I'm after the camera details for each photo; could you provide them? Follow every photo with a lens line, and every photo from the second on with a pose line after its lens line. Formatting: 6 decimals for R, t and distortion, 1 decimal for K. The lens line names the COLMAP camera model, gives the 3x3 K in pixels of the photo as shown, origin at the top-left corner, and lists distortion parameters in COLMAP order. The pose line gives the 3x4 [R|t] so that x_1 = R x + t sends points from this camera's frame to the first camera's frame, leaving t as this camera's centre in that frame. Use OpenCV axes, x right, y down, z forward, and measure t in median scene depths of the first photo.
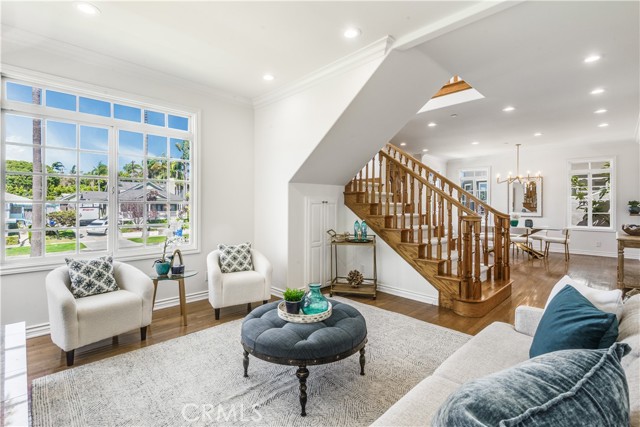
lens RADIAL K [[298.1, 0, 314.7], [0, 298.1, 209.3], [0, 0, 1]] dist [-0.013929, -0.000054]
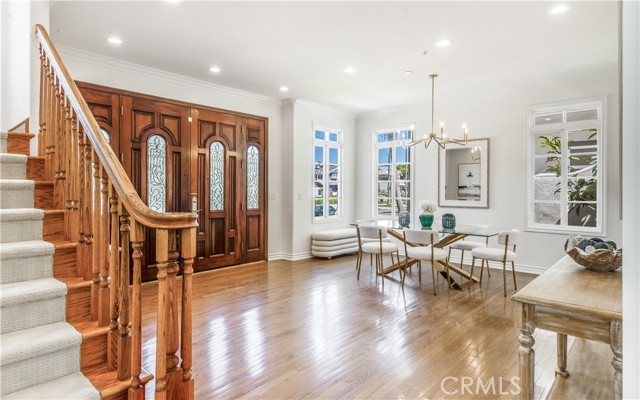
lens RADIAL K [[368.9, 0, 316.3], [0, 368.9, 193.8], [0, 0, 1]] dist [0.010167, -0.000544]
pose [[0.997273, 0.001262, 0.073794, 0.424172], [-0.000849, 0.999984, -0.005635, 0.002126], [-0.073799, 0.005557, 0.997258, 0.342882]]
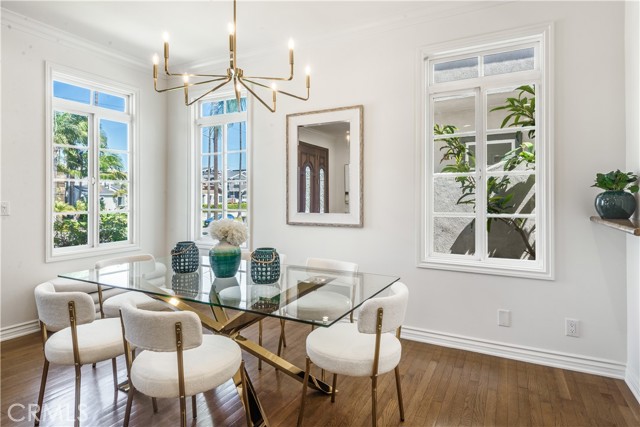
lens RADIAL K [[360.8, 0, 315.1], [0, 360.8, 202.7], [0, 0, 1]] dist [-0.003874, -0.000594]
pose [[0.952960, -0.007199, 0.303010, 0.657366], [0.006165, 0.999971, 0.004367, -0.004036], [-0.303033, -0.002293, 0.952977, 0.694701]]
